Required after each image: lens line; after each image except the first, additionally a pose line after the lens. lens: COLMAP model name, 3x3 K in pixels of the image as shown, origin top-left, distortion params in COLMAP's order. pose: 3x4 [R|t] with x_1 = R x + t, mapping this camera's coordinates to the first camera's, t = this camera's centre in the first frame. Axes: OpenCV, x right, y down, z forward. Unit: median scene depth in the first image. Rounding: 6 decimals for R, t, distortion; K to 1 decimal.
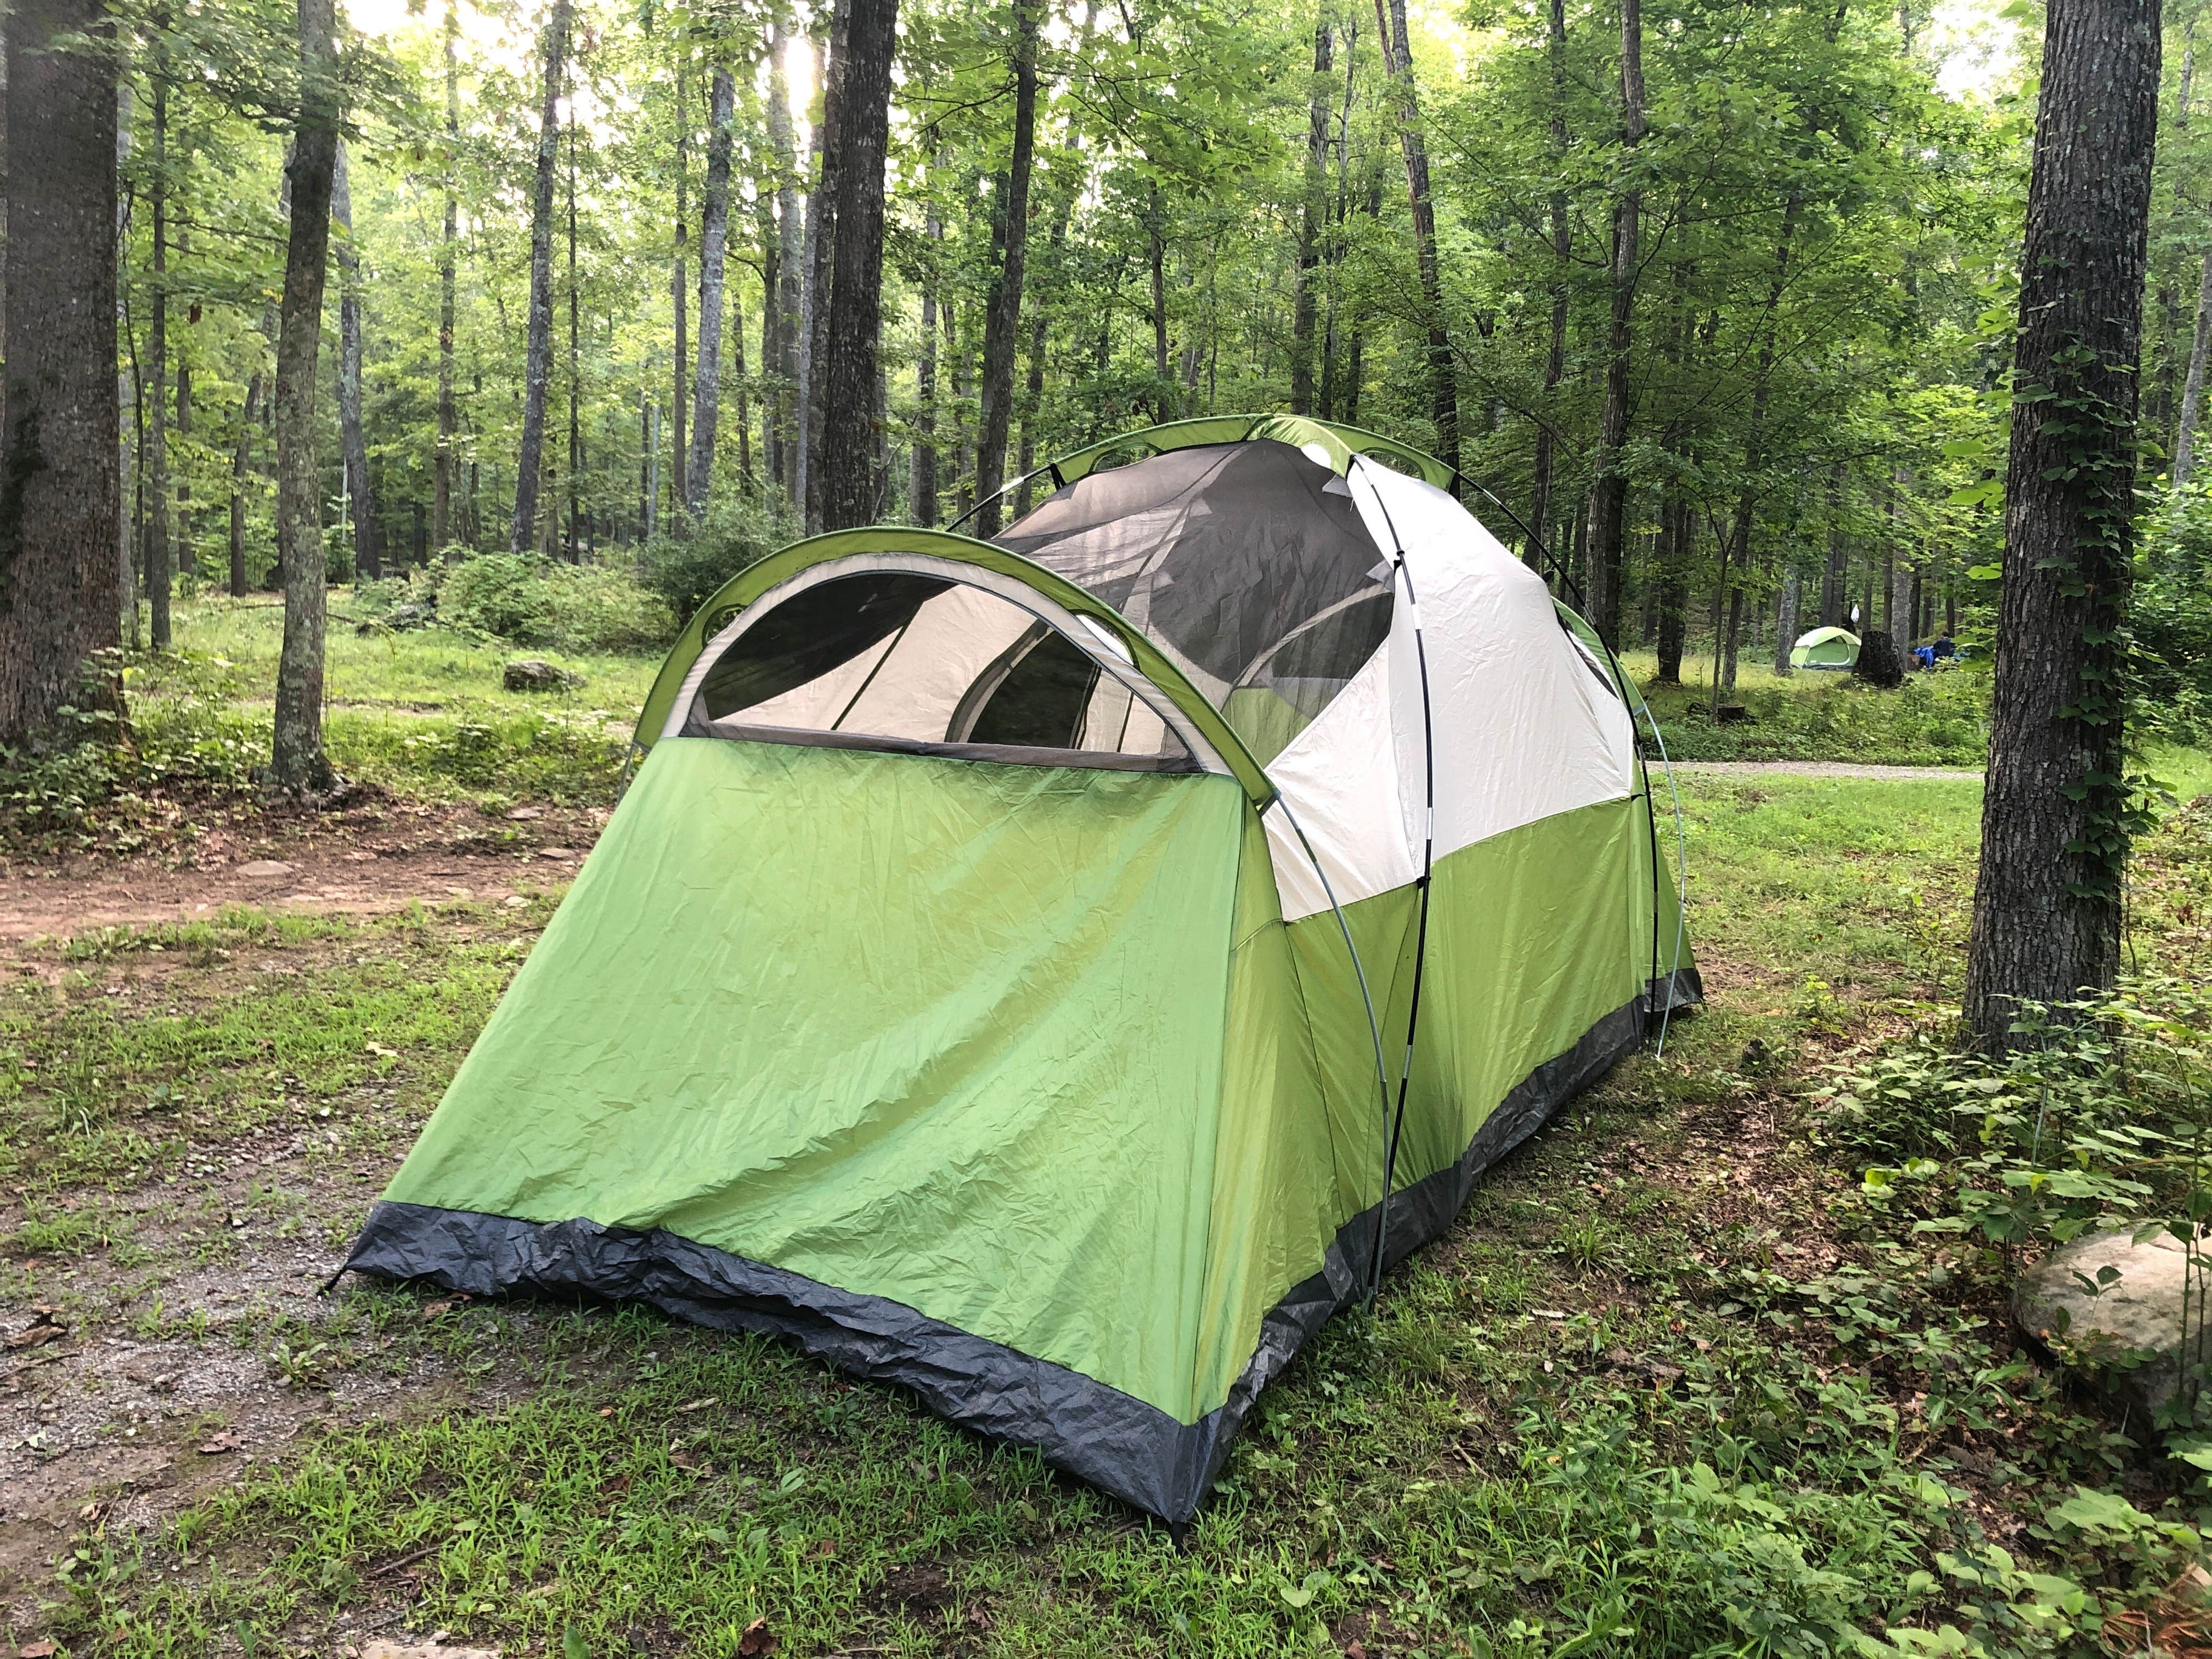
lens RADIAL K [[1804.3, 0, 1106.0], [0, 1804.3, 829.5], [0, 0, 1]] dist [0.044984, -0.044506]
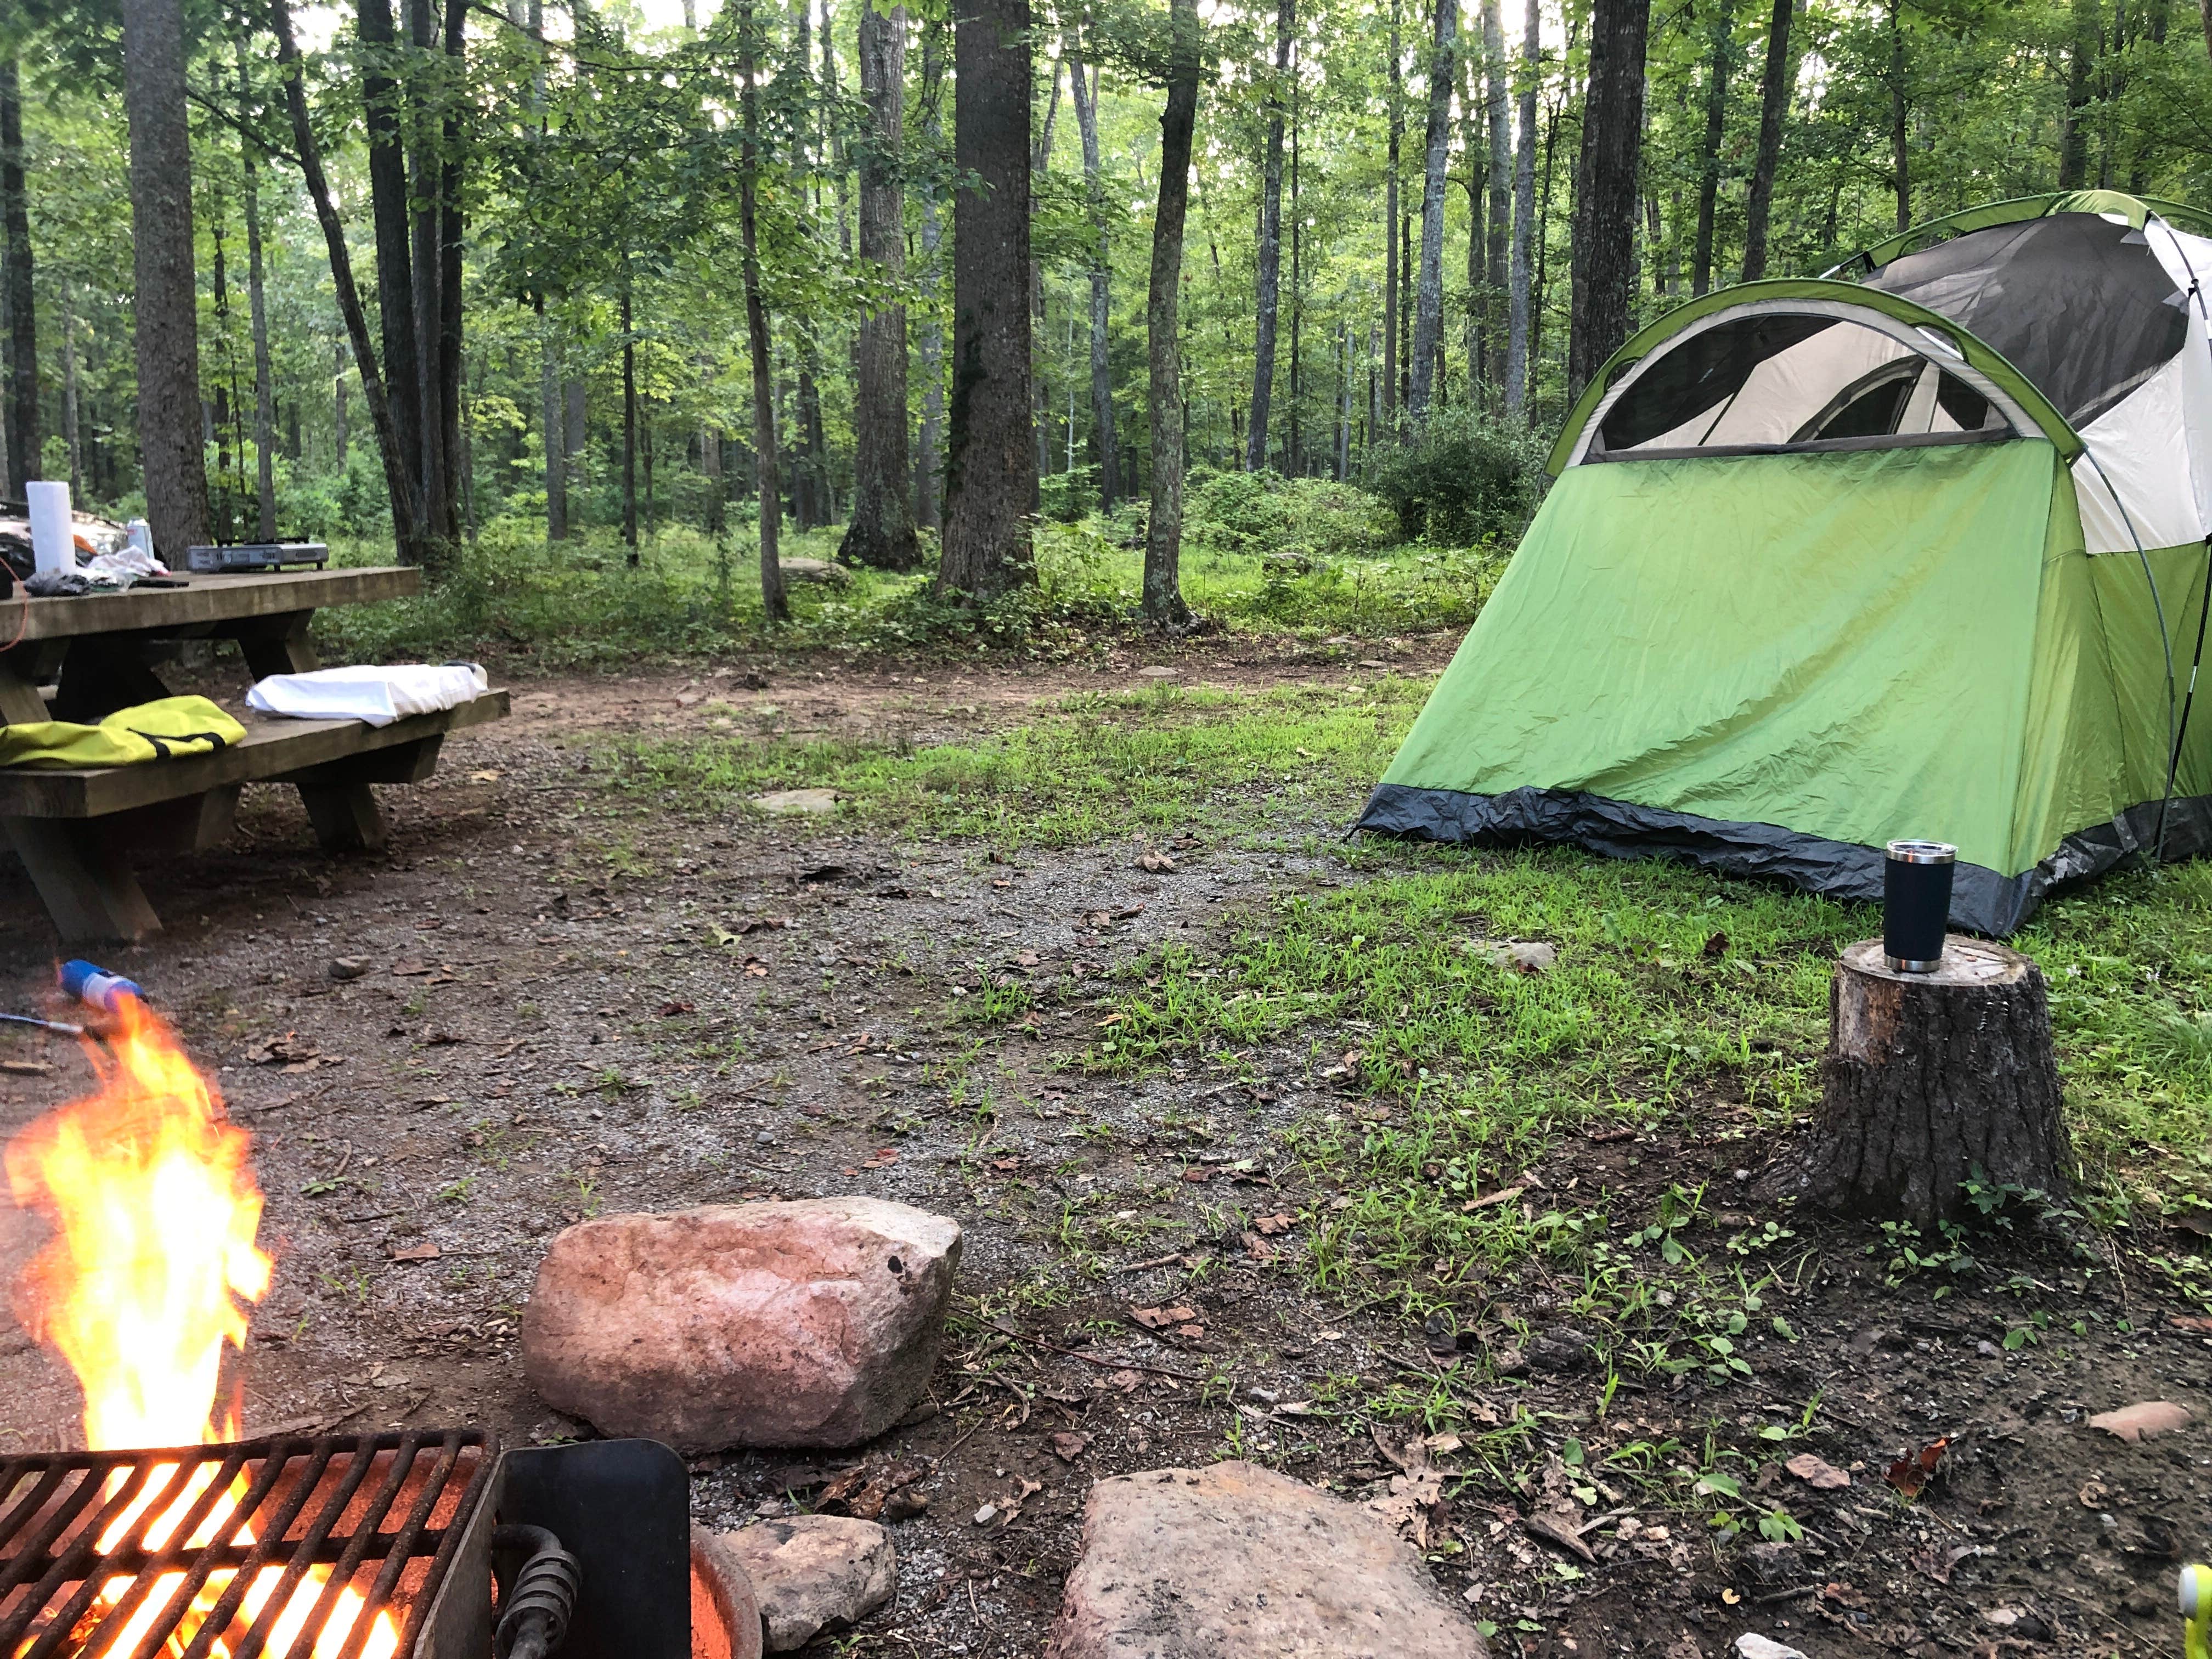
lens RADIAL K [[1804.3, 0, 1106.0], [0, 1804.3, 829.5], [0, 0, 1]] dist [0.044984, -0.044506]
pose [[0.932662, 0.014718, -0.360451, -0.070301], [-0.001573, 0.999324, 0.036736, 0.169515], [0.360748, -0.033695, 0.932054, -0.405554]]
